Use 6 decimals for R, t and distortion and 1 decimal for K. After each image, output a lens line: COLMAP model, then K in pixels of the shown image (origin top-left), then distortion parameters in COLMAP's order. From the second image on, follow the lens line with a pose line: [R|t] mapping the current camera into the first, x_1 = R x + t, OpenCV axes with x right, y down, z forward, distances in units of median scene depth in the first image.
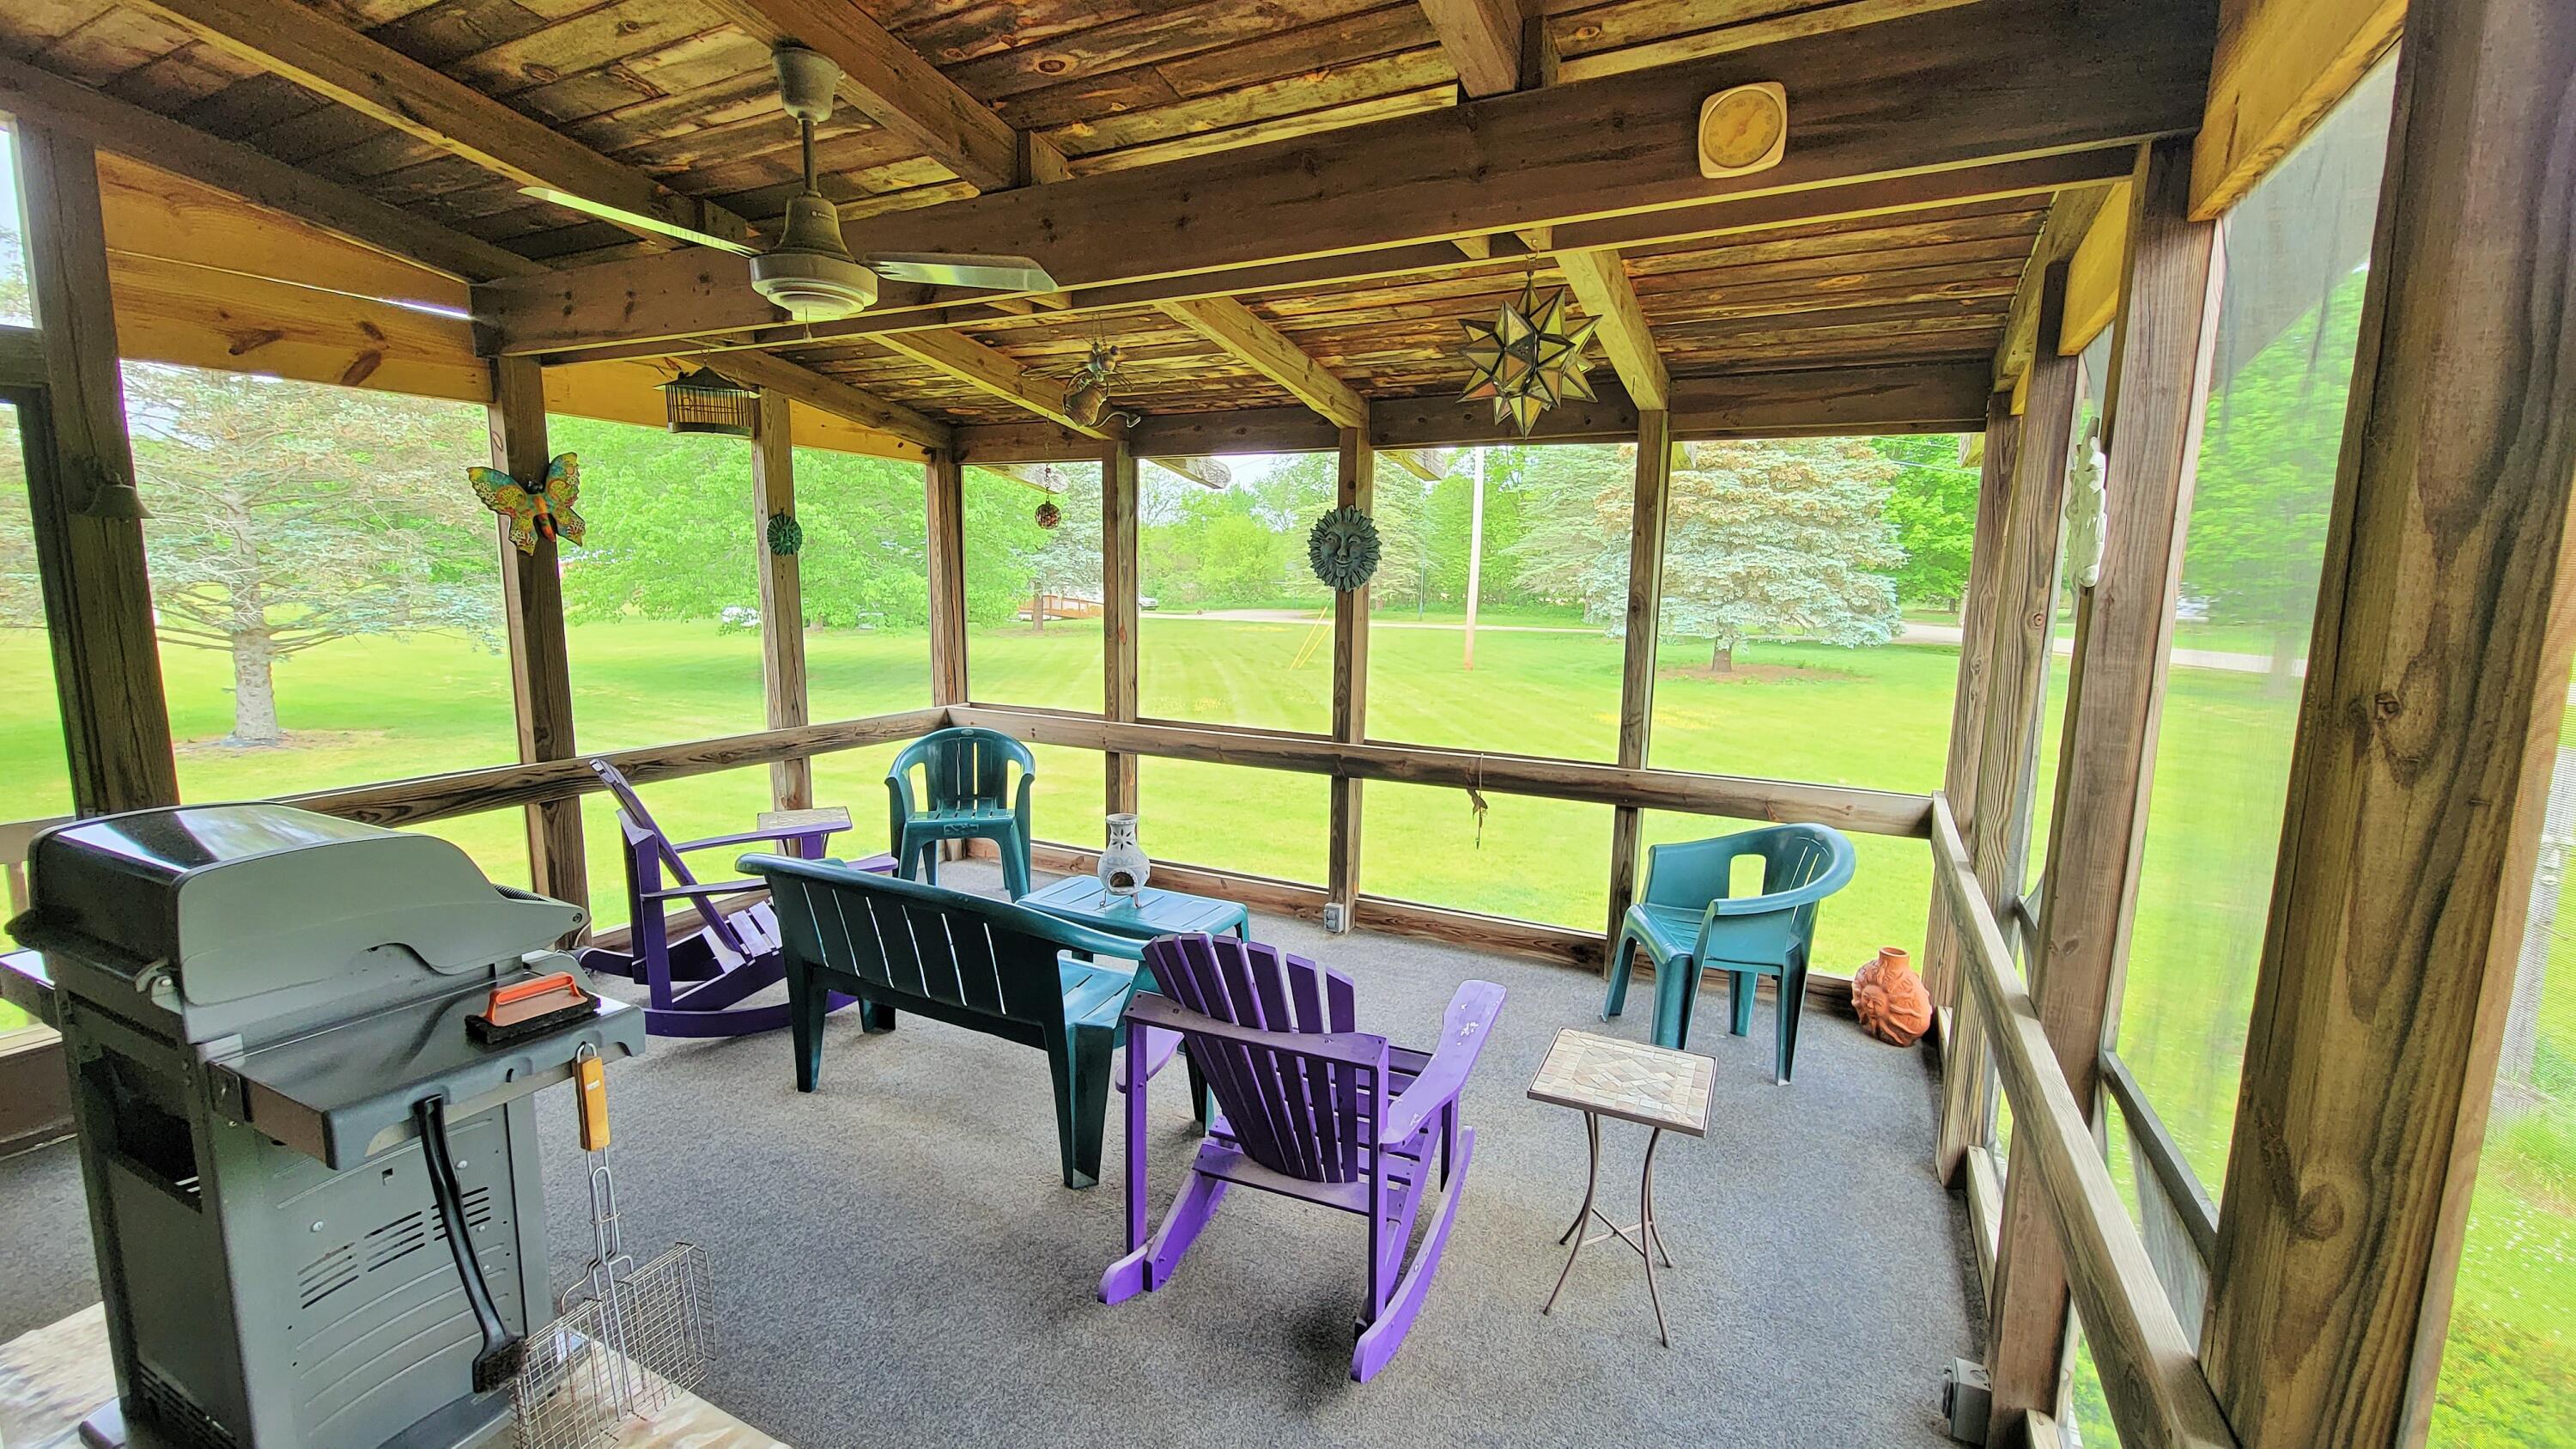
lens RADIAL K [[1056.9, 0, 1292.3], [0, 1056.9, 728.8], [0, 0, 1]] dist [0.000515, -0.001176]
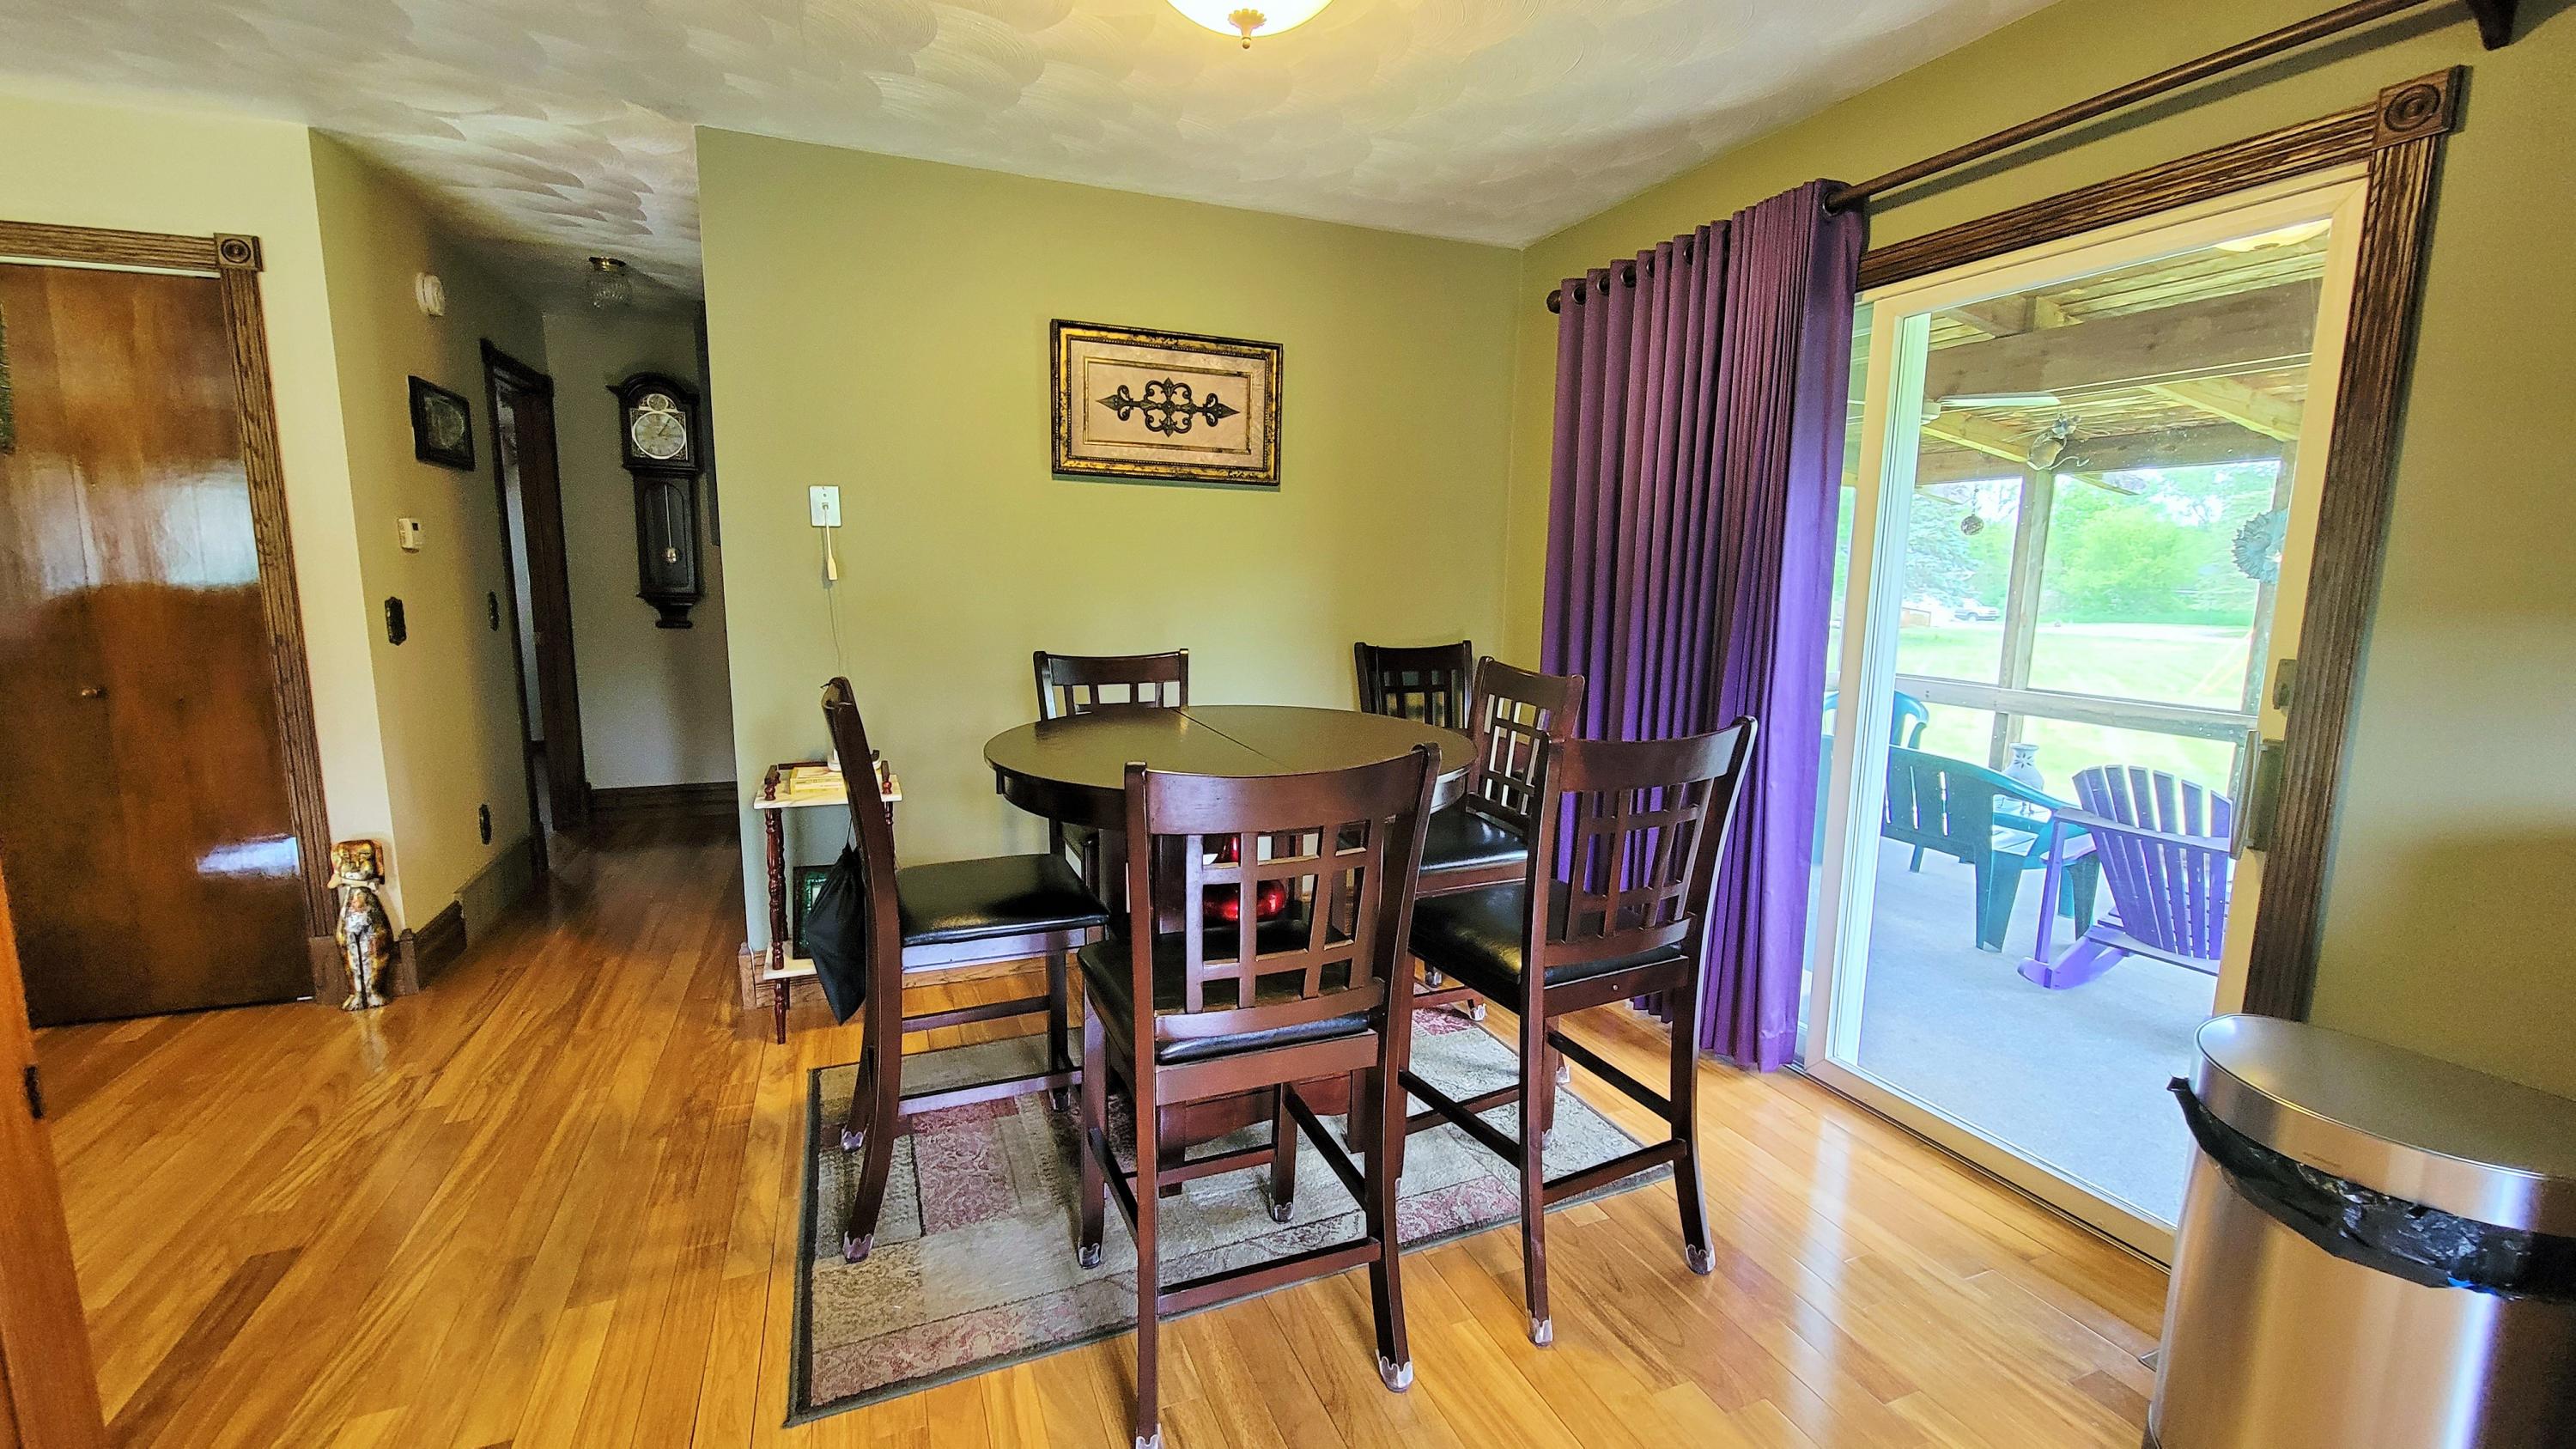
lens RADIAL K [[1056.9, 0, 1294.8], [0, 1056.9, 724.9], [0, 0, 1]] dist [0.000515, -0.001176]
pose [[0.759304, 0.094707, -0.643808, -0.001159], [-0.099457, 0.994619, 0.029013, 0.088125], [0.643091, 0.042001, 0.764637, -0.510565]]
